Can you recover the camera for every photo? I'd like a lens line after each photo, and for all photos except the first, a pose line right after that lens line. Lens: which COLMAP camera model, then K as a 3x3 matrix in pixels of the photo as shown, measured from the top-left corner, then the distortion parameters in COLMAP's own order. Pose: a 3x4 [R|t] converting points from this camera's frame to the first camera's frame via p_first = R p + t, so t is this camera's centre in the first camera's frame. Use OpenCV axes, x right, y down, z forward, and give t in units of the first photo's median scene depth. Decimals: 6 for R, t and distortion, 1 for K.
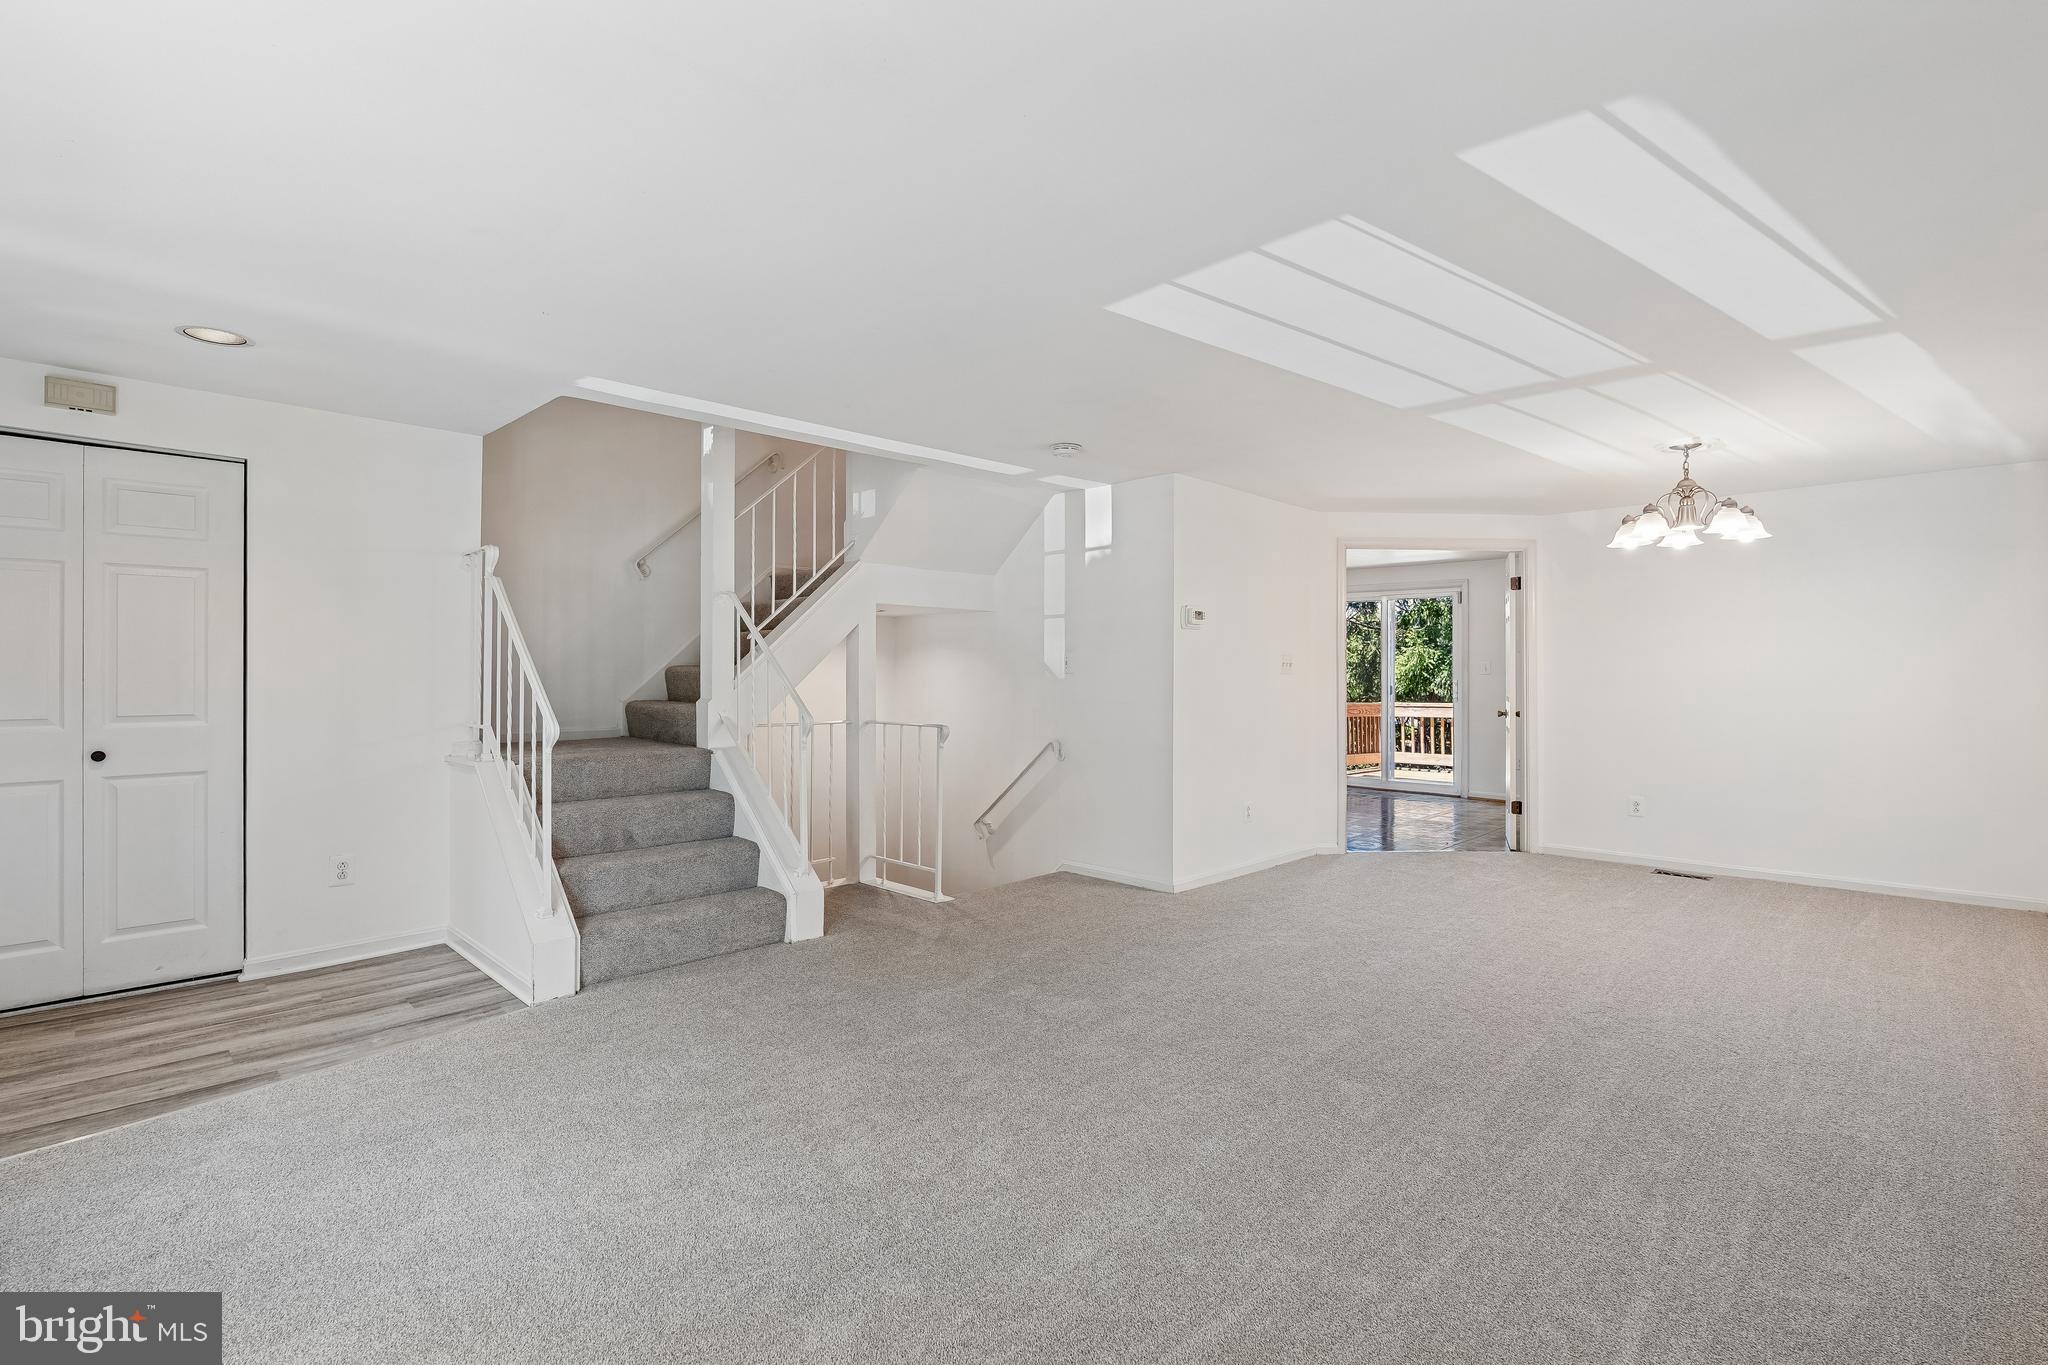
lens RADIAL K [[913.9, 0, 1025.6], [0, 913.9, 674.3], [0, 0, 1]] dist [-0.014709, 0.002319]
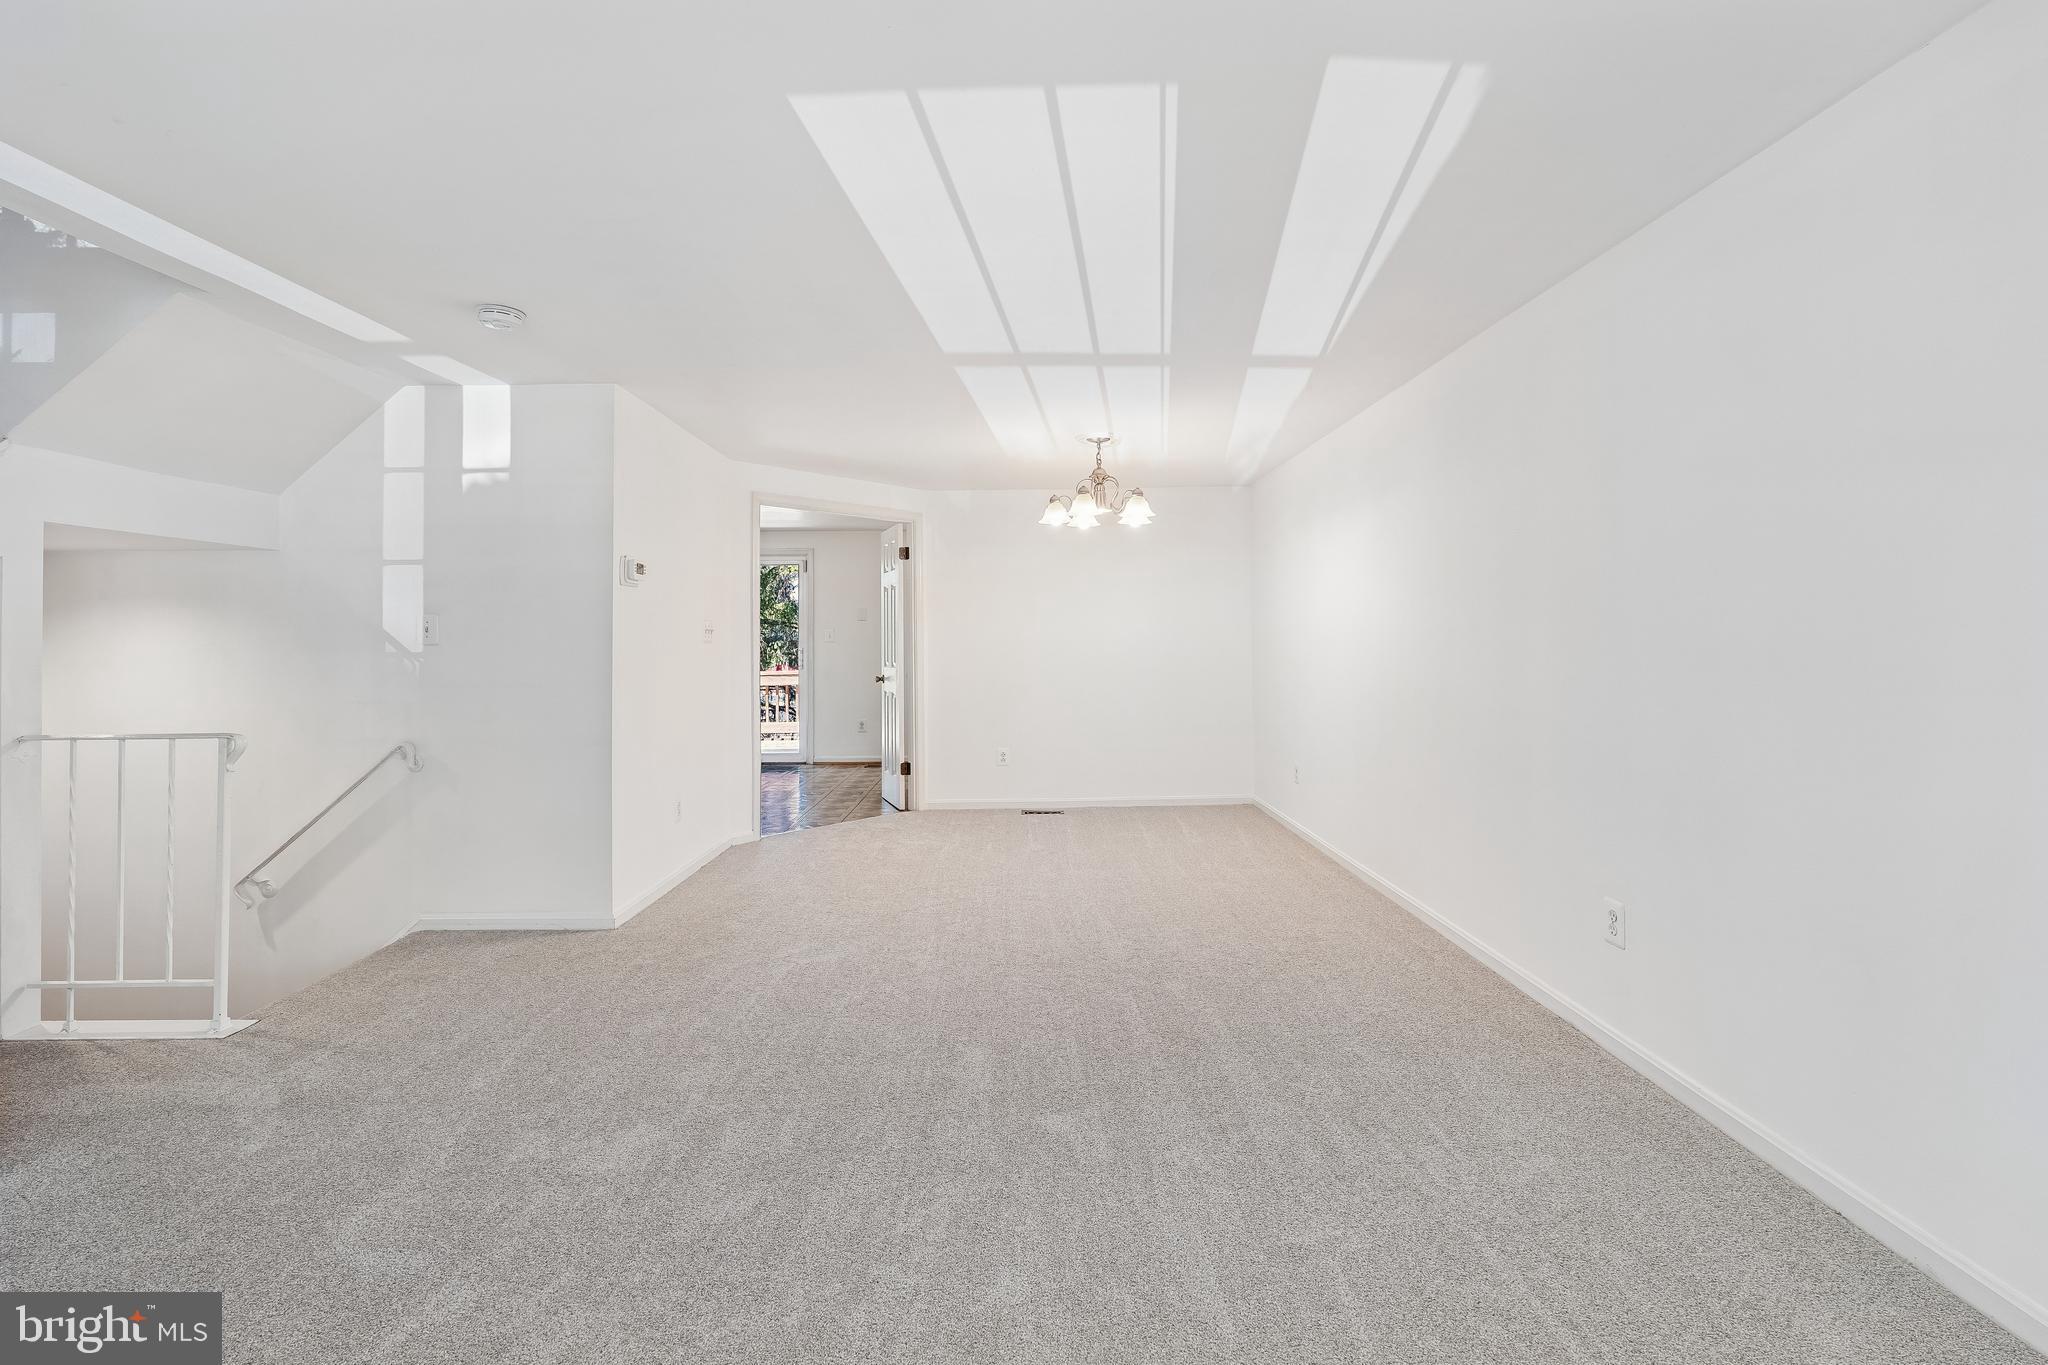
lens RADIAL K [[913.9, 0, 1000.4], [0, 913.9, 629.3], [0, 0, 1]] dist [-0.014709, 0.002319]
pose [[0.709947, -0.000935, 0.704255, -0.134250], [0.012558, 0.999857, -0.011332, 0.000451], [-0.704143, 0.016889, 0.709857, 0.204222]]
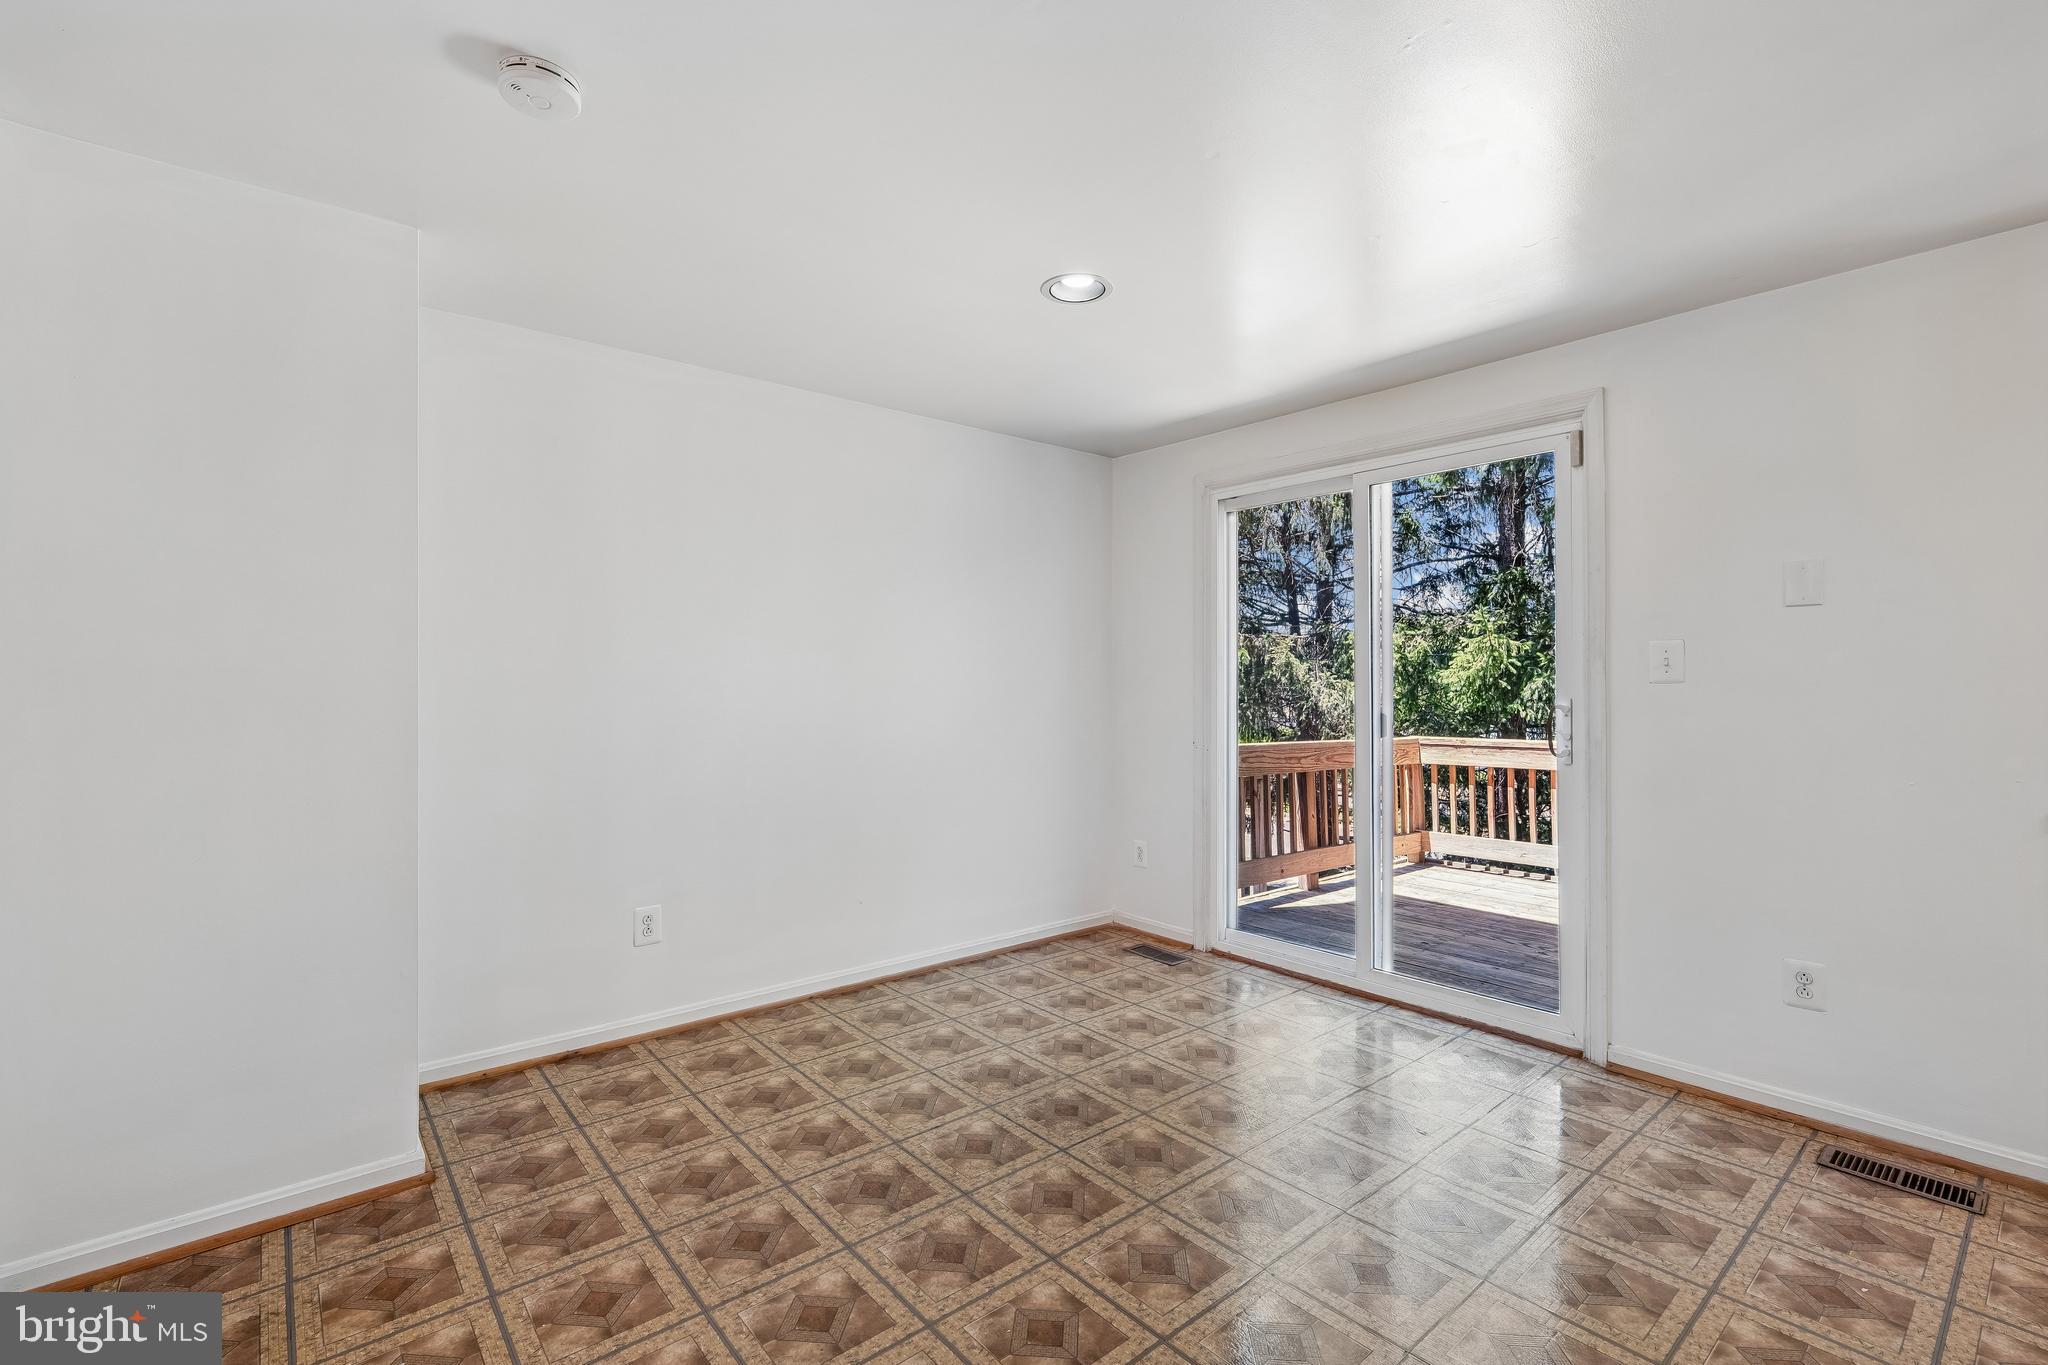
lens RADIAL K [[913.9, 0, 1019.4], [0, 913.9, 691.3], [0, 0, 1]] dist [-0.014709, 0.002319]
pose [[0.995891, -0.001939, -0.090543, 0.375987], [0.001961, 0.999998, 0.000154, 0.007848], [0.090542, -0.000331, 0.995893, 0.807336]]
